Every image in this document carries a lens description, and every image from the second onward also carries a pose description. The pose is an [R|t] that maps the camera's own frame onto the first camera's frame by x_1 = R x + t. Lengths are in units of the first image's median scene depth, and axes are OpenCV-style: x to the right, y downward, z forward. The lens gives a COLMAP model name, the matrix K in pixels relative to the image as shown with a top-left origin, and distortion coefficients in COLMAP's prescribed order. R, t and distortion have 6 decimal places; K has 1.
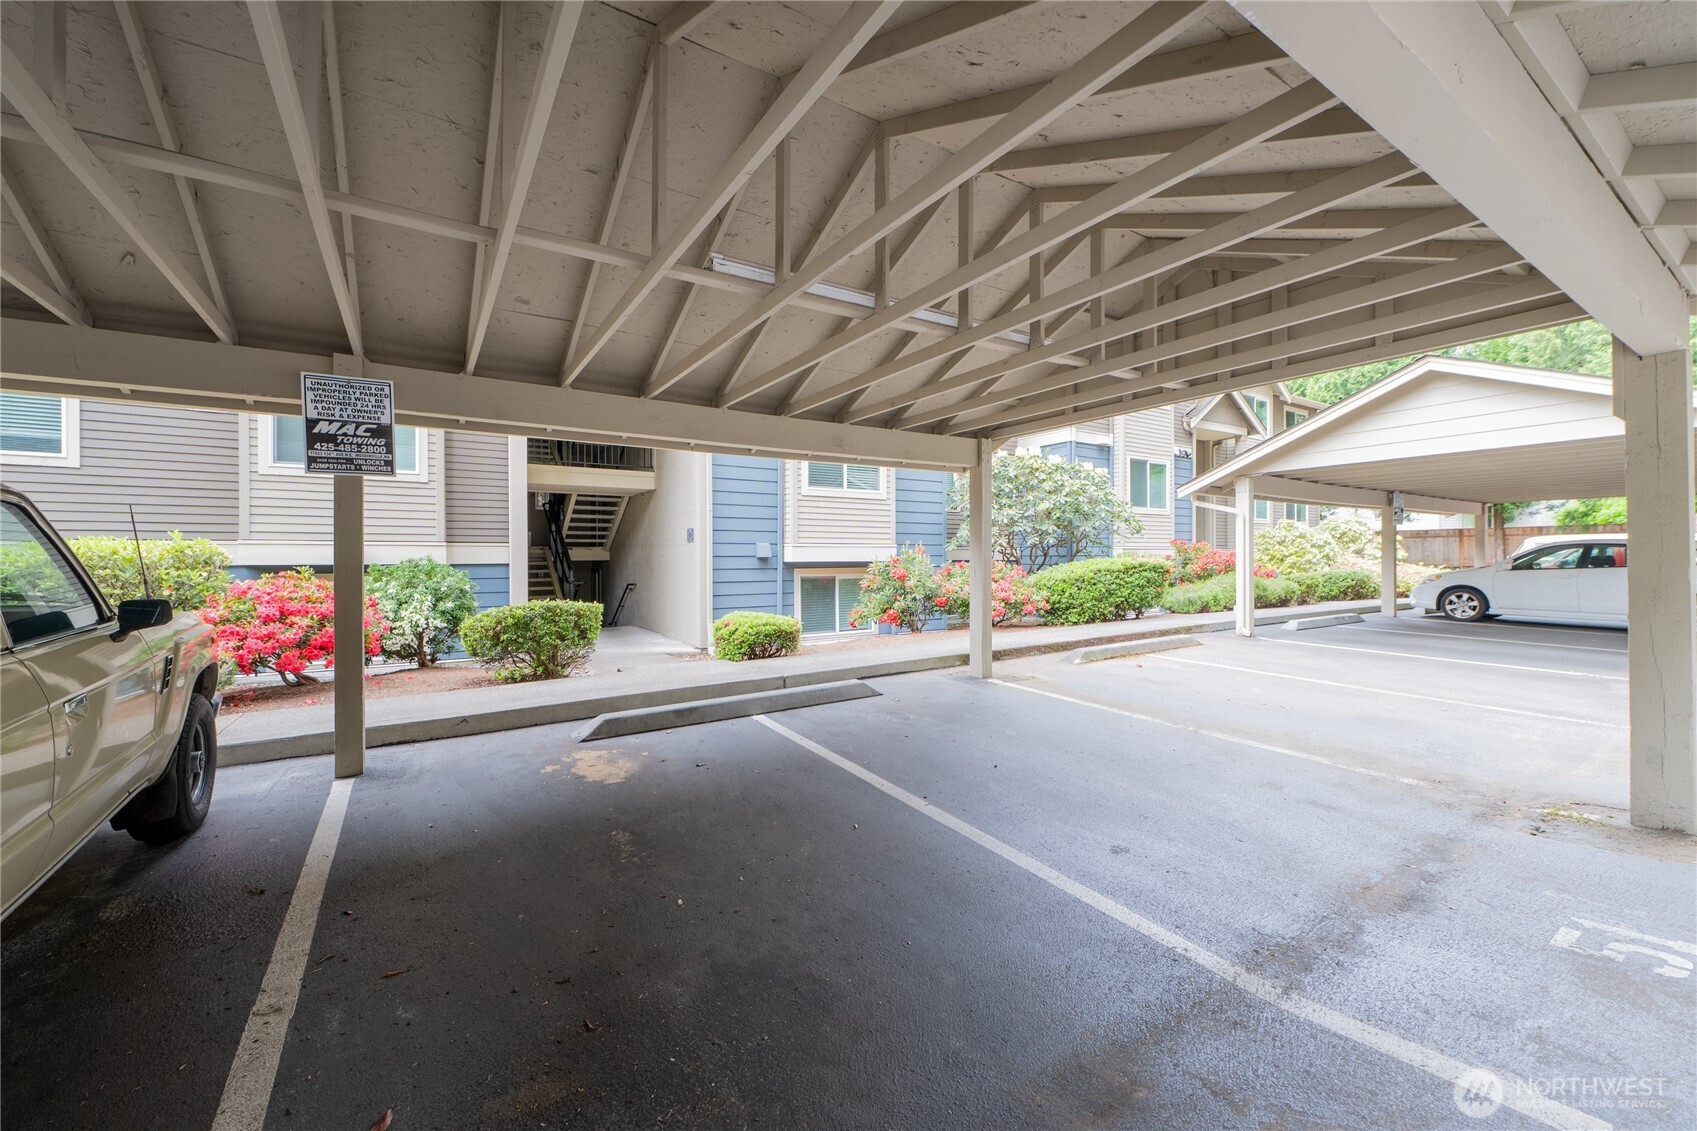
lens RADIAL K [[660.0, 0, 849.3], [0, 660.0, 563.7], [0, 0, 1]] dist [-0.000261, -0.000637]
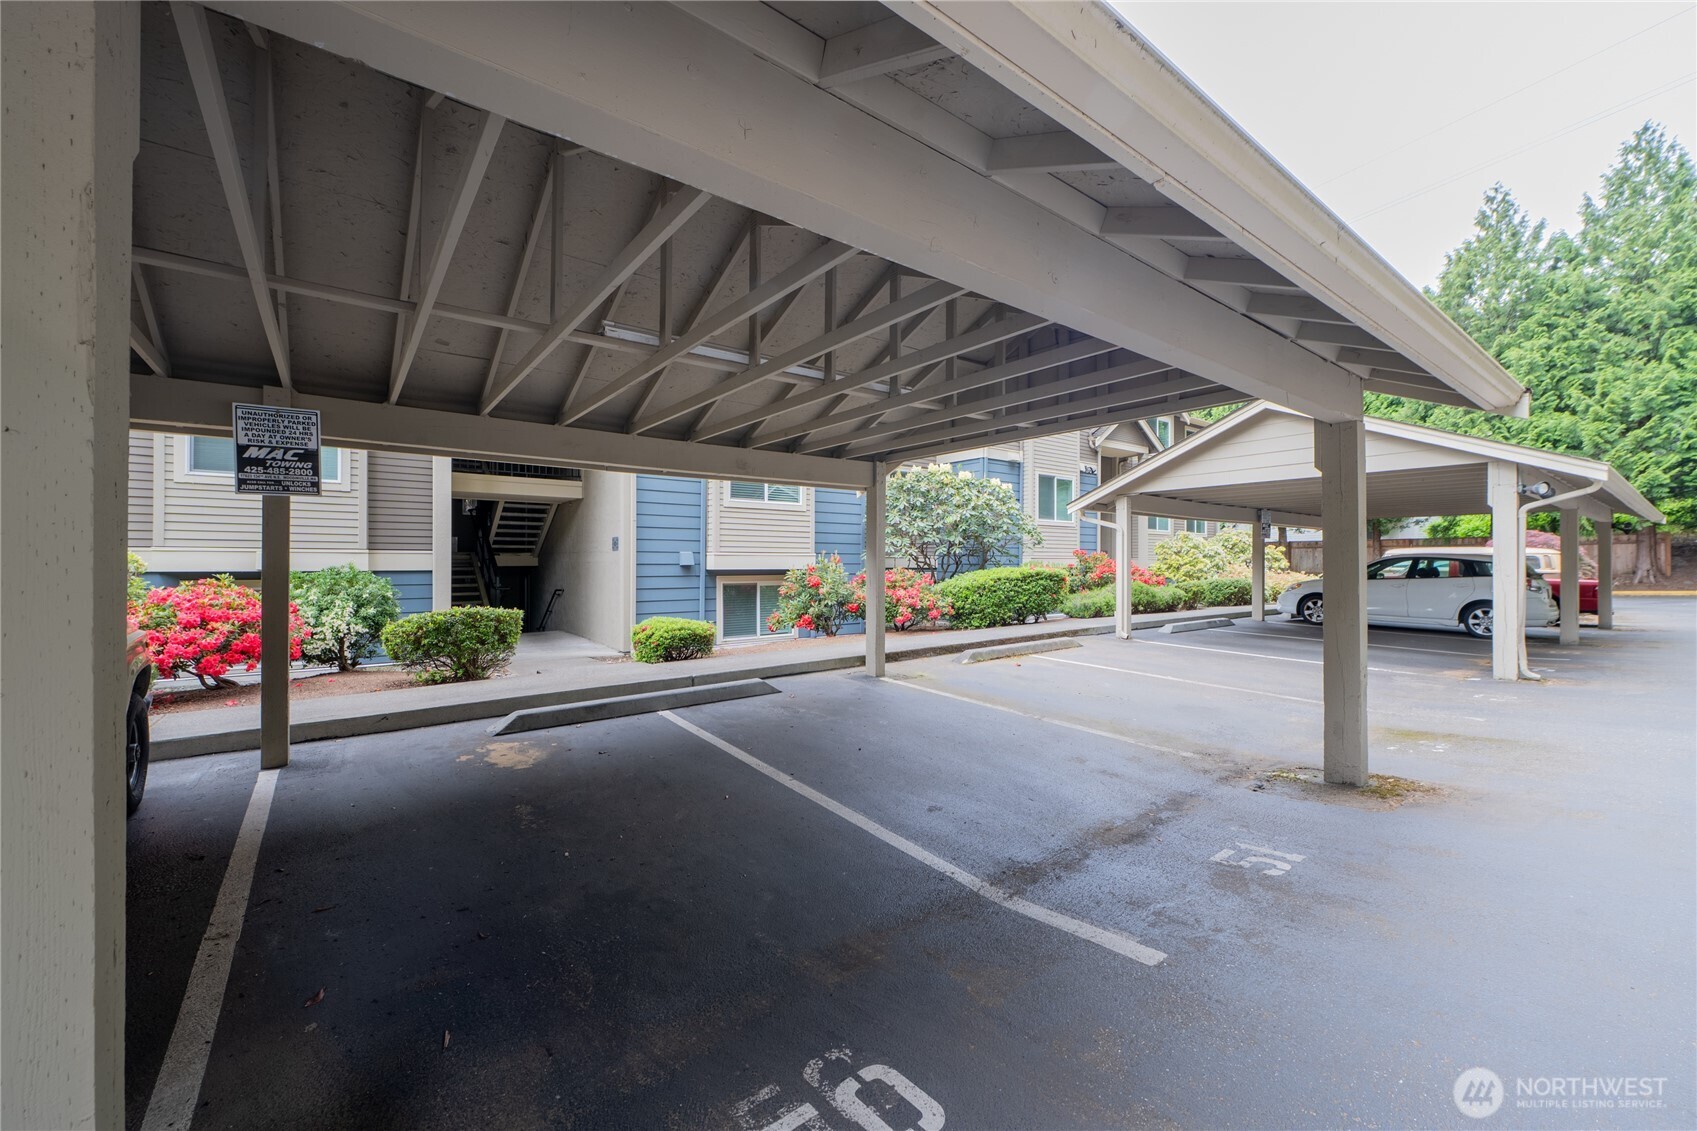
lens RADIAL K [[660.0, 0, 849.3], [0, 660.0, 563.7], [0, 0, 1]] dist [-0.000261, -0.000637]
pose [[0.996593, 0.005872, 0.082272, 0.061134], [-0.005372, 0.999966, -0.006296, -0.009850], [-0.082306, 0.005833, 0.996590, -0.102354]]
